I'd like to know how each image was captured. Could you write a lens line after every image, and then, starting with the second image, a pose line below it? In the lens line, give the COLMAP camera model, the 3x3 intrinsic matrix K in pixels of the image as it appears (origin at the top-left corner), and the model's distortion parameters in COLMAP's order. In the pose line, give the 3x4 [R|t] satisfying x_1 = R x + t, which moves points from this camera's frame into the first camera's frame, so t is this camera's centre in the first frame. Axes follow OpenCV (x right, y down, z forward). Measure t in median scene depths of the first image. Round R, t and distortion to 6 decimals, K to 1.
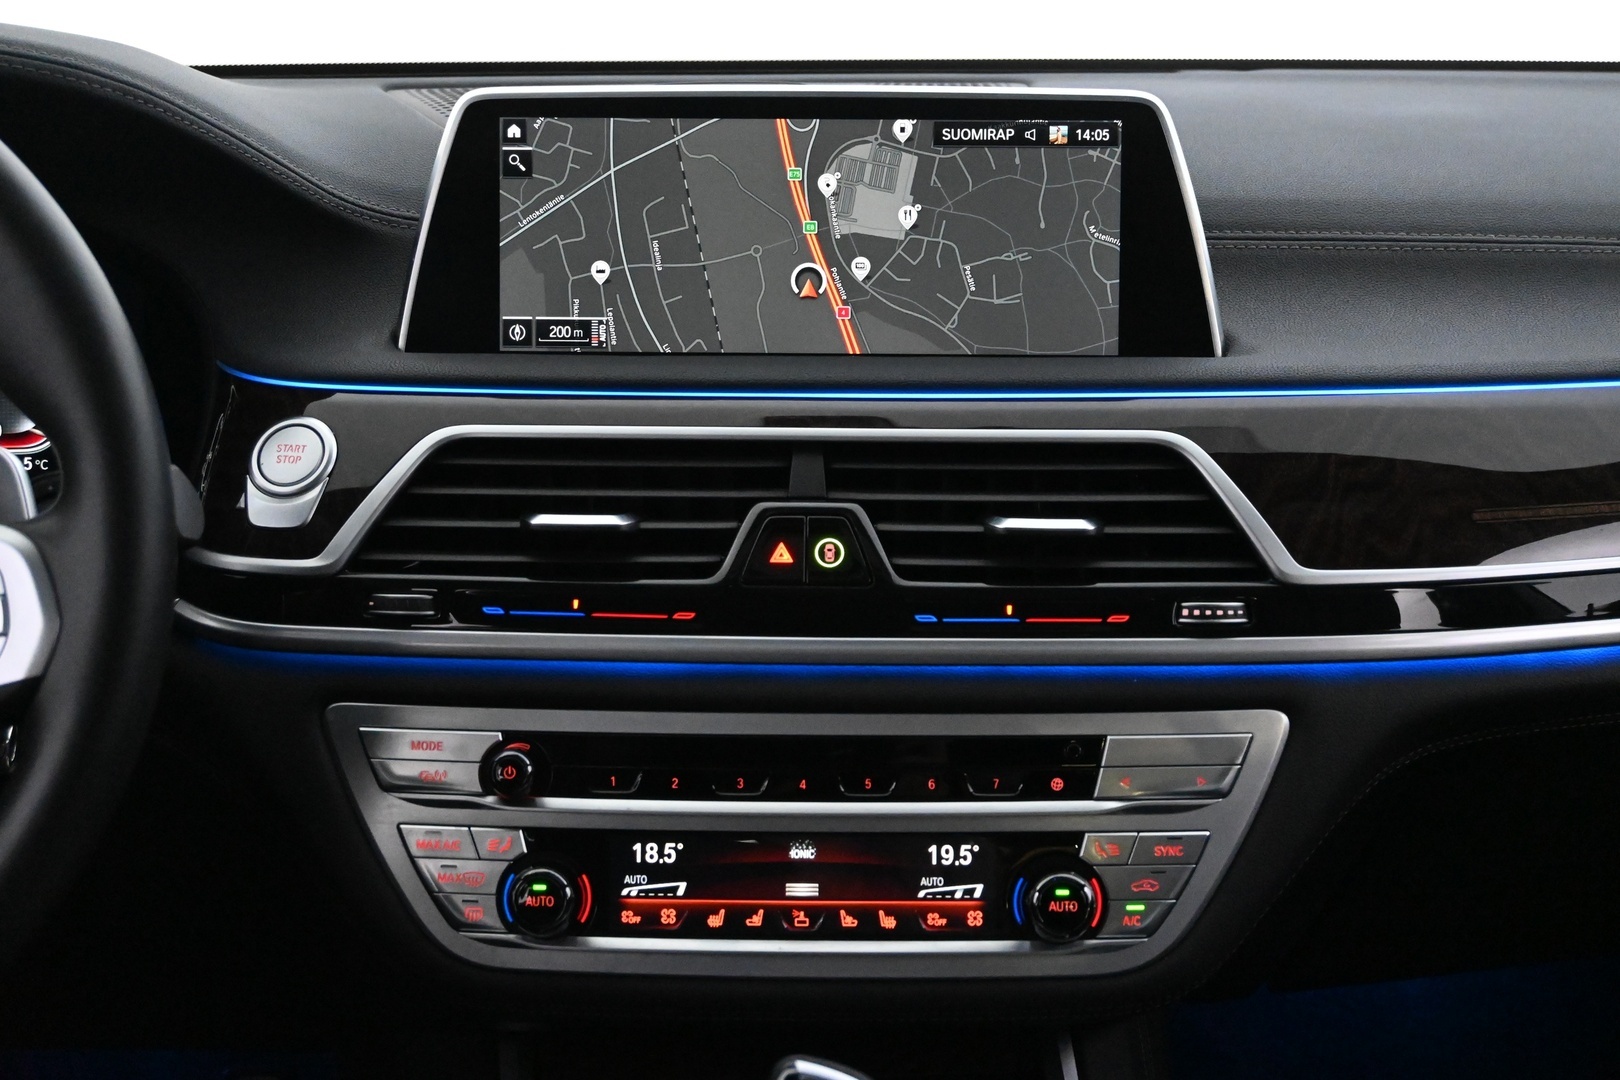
lens RADIAL K [[2509.4, 0, 807.7], [0, 2509.4, 544.4], [0, 0, 1]] dist [0.040082, 0.000000]
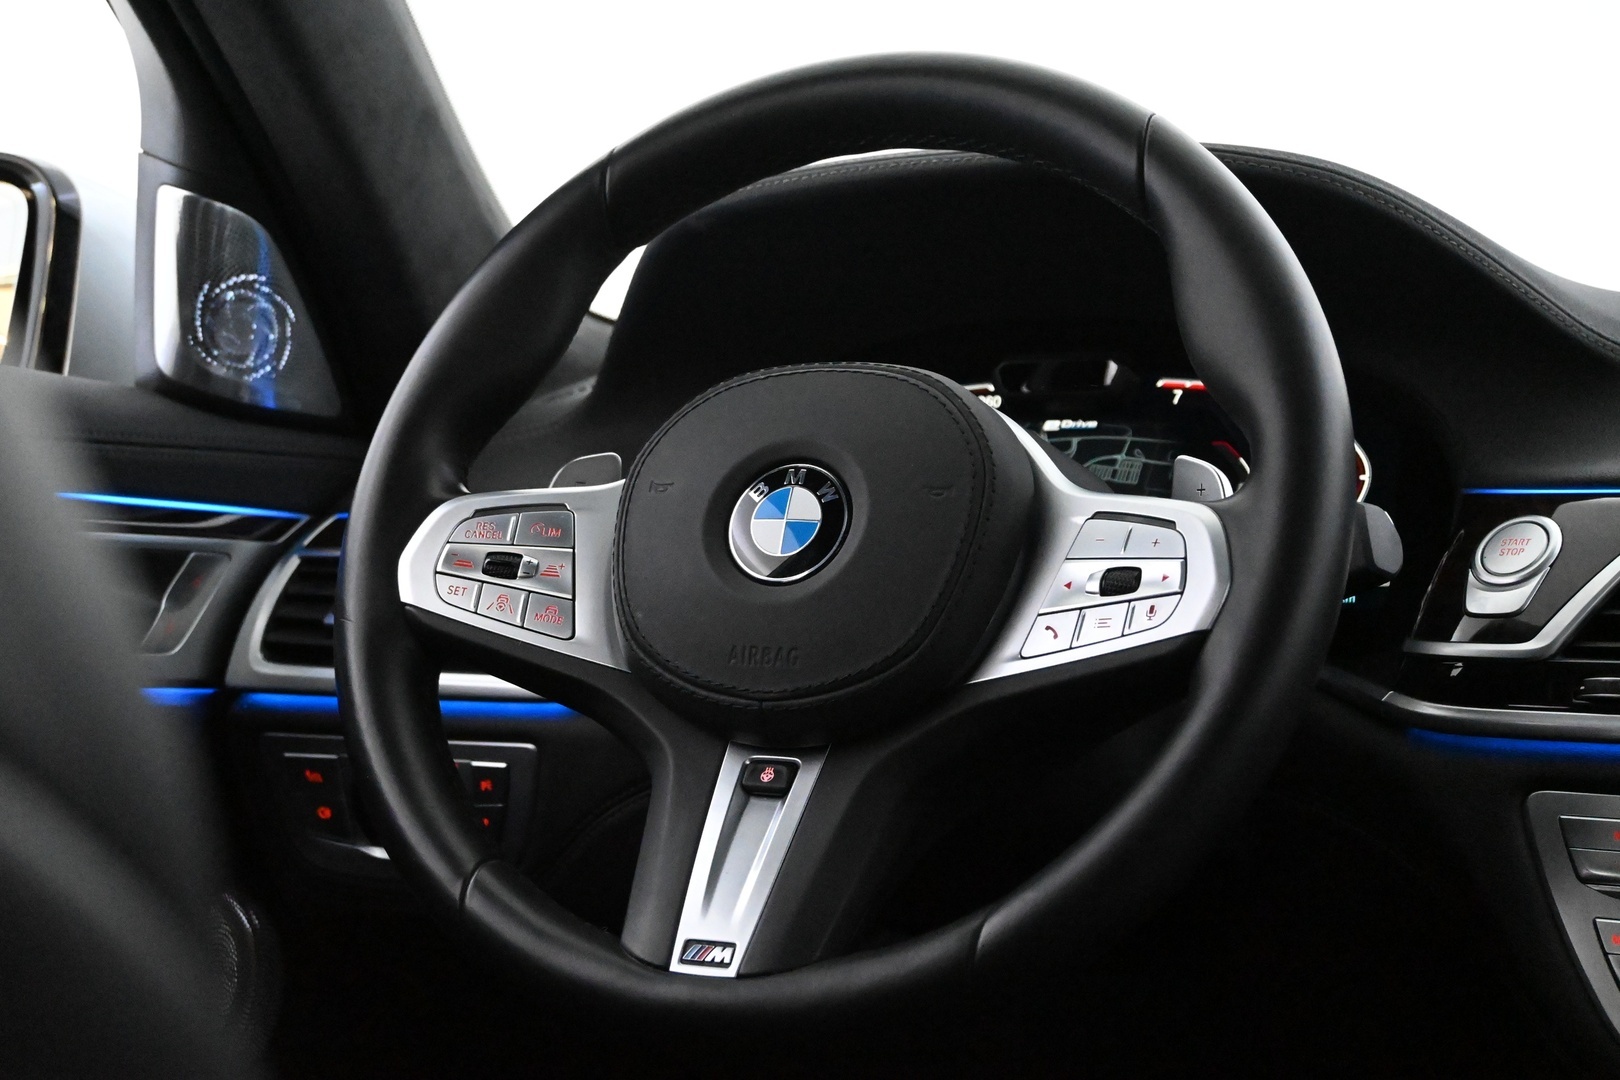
lens RADIAL K [[2596.4, 0, 797.4], [0, 2596.4, 540.1], [0, 0, 1]] dist [-0.006293, 0.000000]
pose [[0.846252, -0.004178, -0.532767, 0.097201], [-0.131862, 0.967216, -0.217036, 0.219515], [0.516208, 0.253919, 0.817957, 0.028928]]
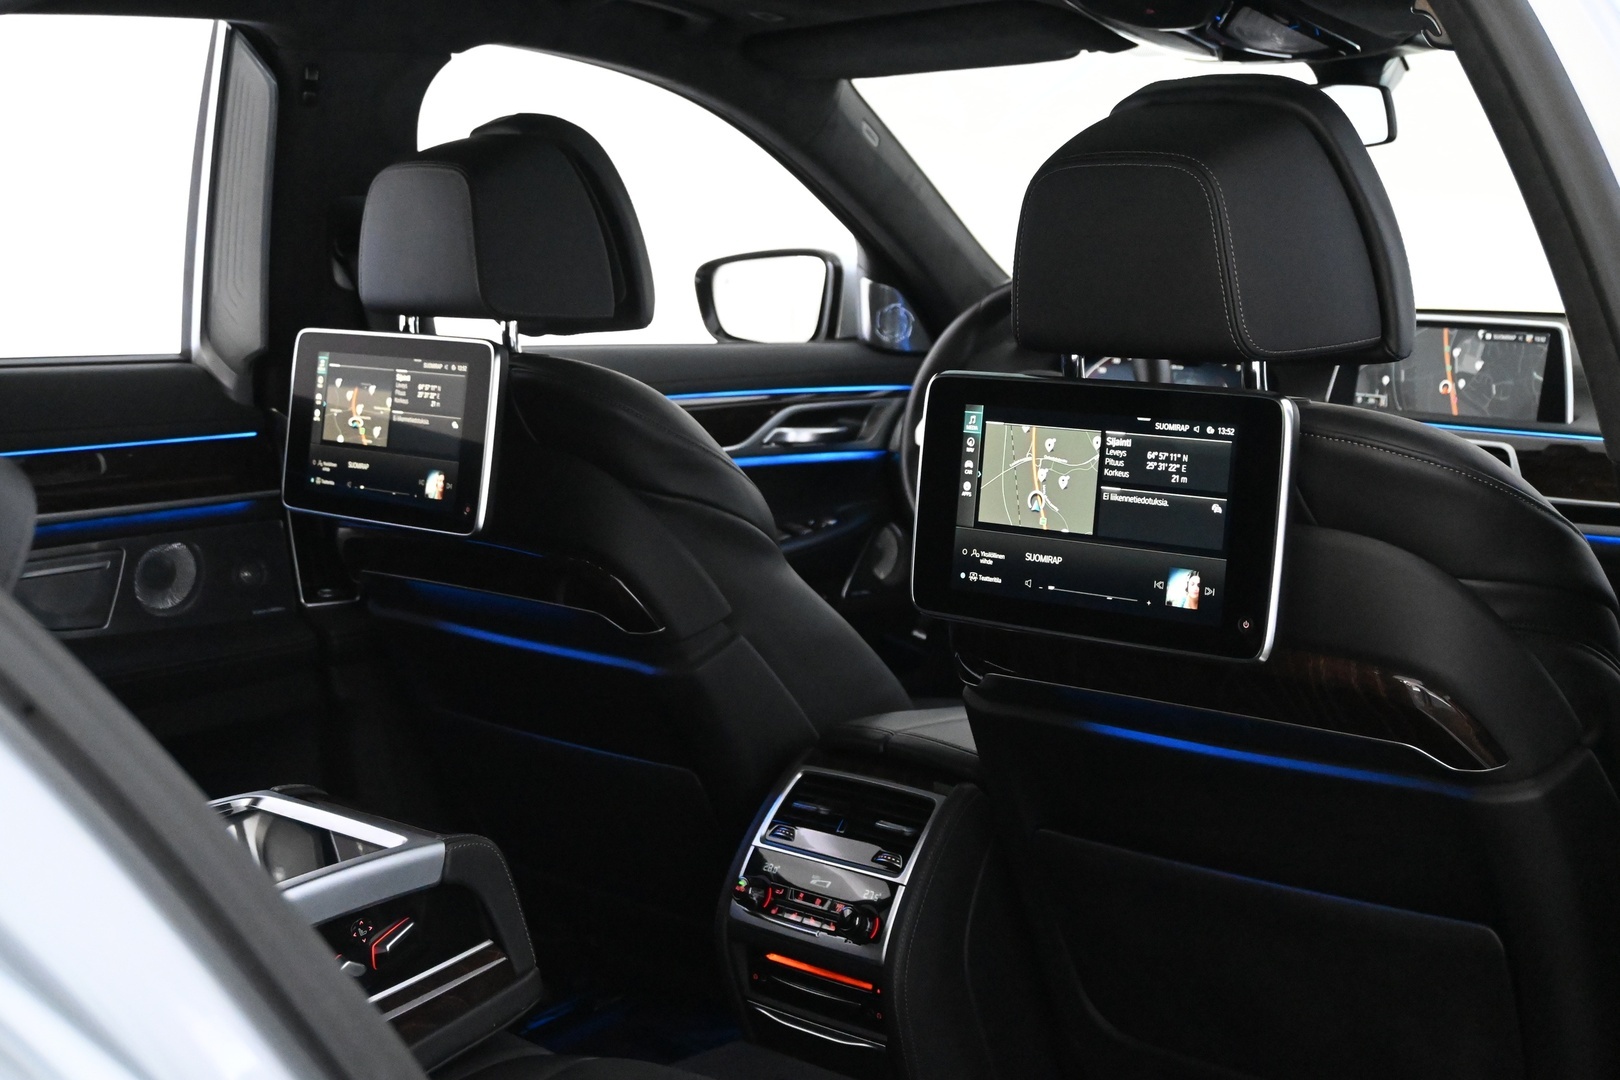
lens RADIAL K [[2509.4, 0, 806.9], [0, 2509.4, 543.6], [0, 0, 1]] dist [0.040082, 0.000000]
pose [[0.620304, 0.104143, -0.777417, 1.835070], [-0.187234, 0.982154, -0.017825, 0.258056], [0.761687, 0.156616, 0.628733, -1.312913]]
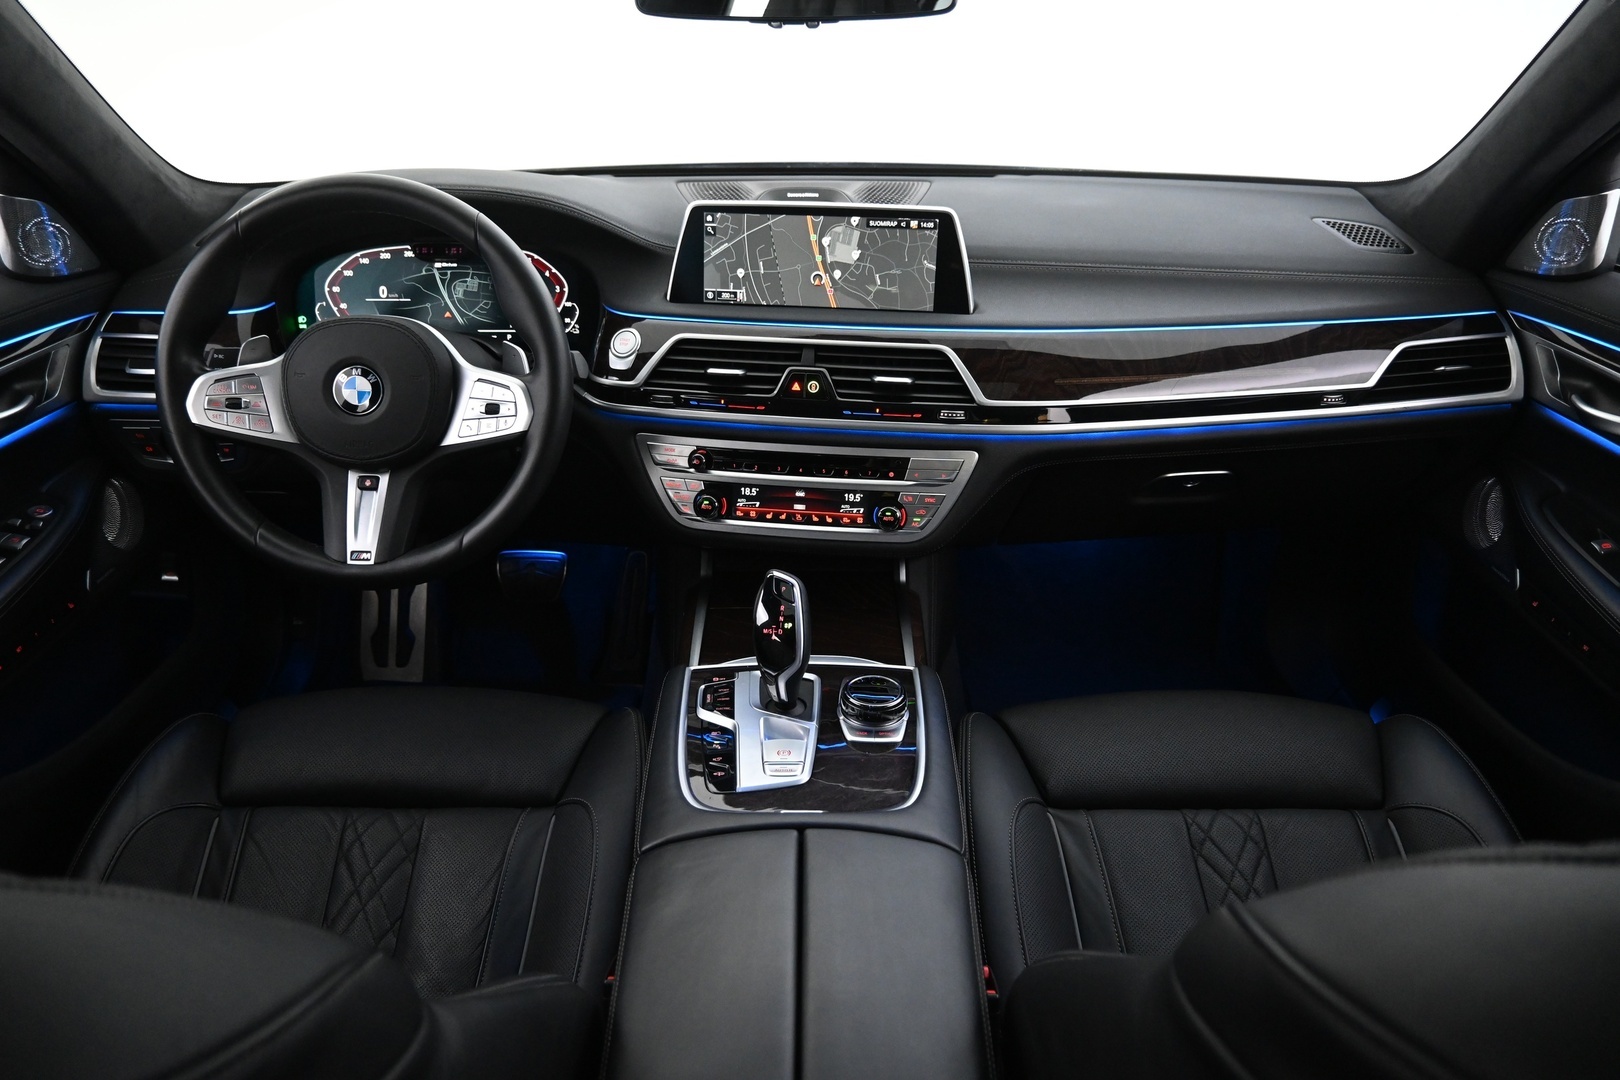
lens RADIAL K [[1094.9, 0, 810.6], [0, 1094.9, 549.3], [0, 0, 1]] dist [-0.010163, 0.004333]
pose [[0.992903, 0.054399, -0.105752, 0.139550], [-0.030333, 0.975680, 0.217093, -0.081895], [0.114990, -0.212344, 0.970406, -0.197798]]
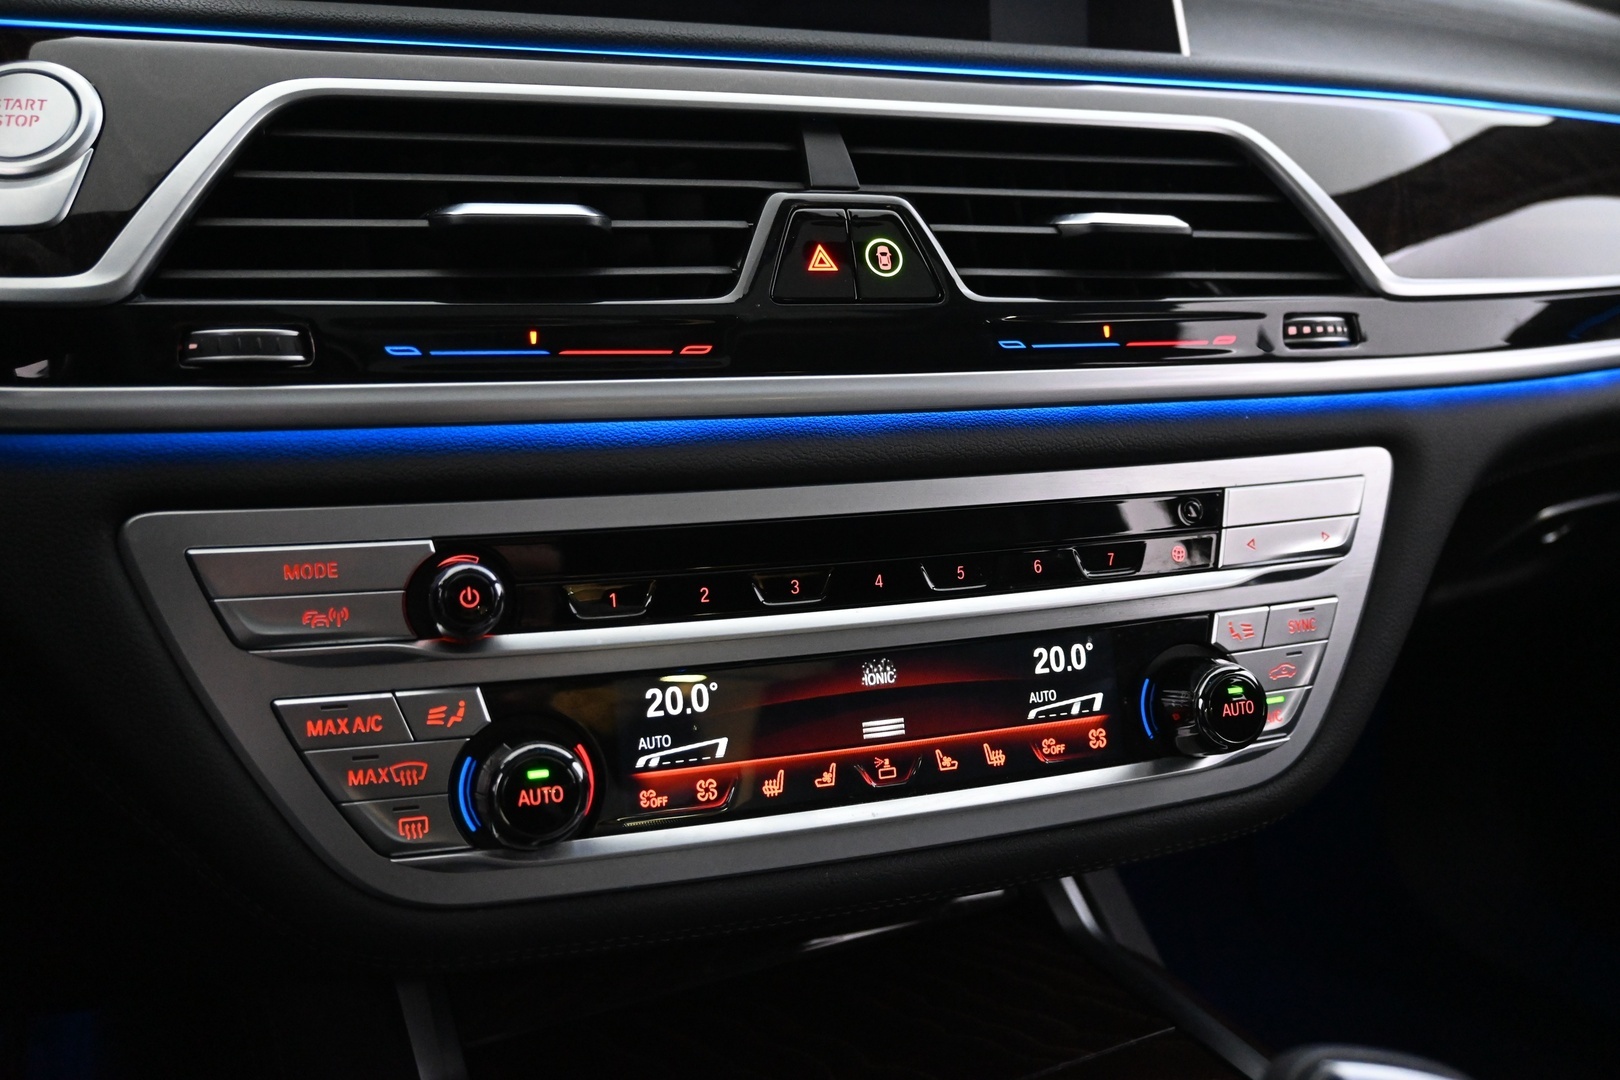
lens RADIAL K [[1388.9, 0, 805.1], [0, 1388.9, 534.3], [0, 0, 1]] dist [0.005754, -0.006251]
pose [[0.932387, -0.069884, 0.354641, -0.156294], [0.063157, 0.997537, 0.030524, 0.067450], [-0.355900, -0.006062, 0.934504, 0.624978]]
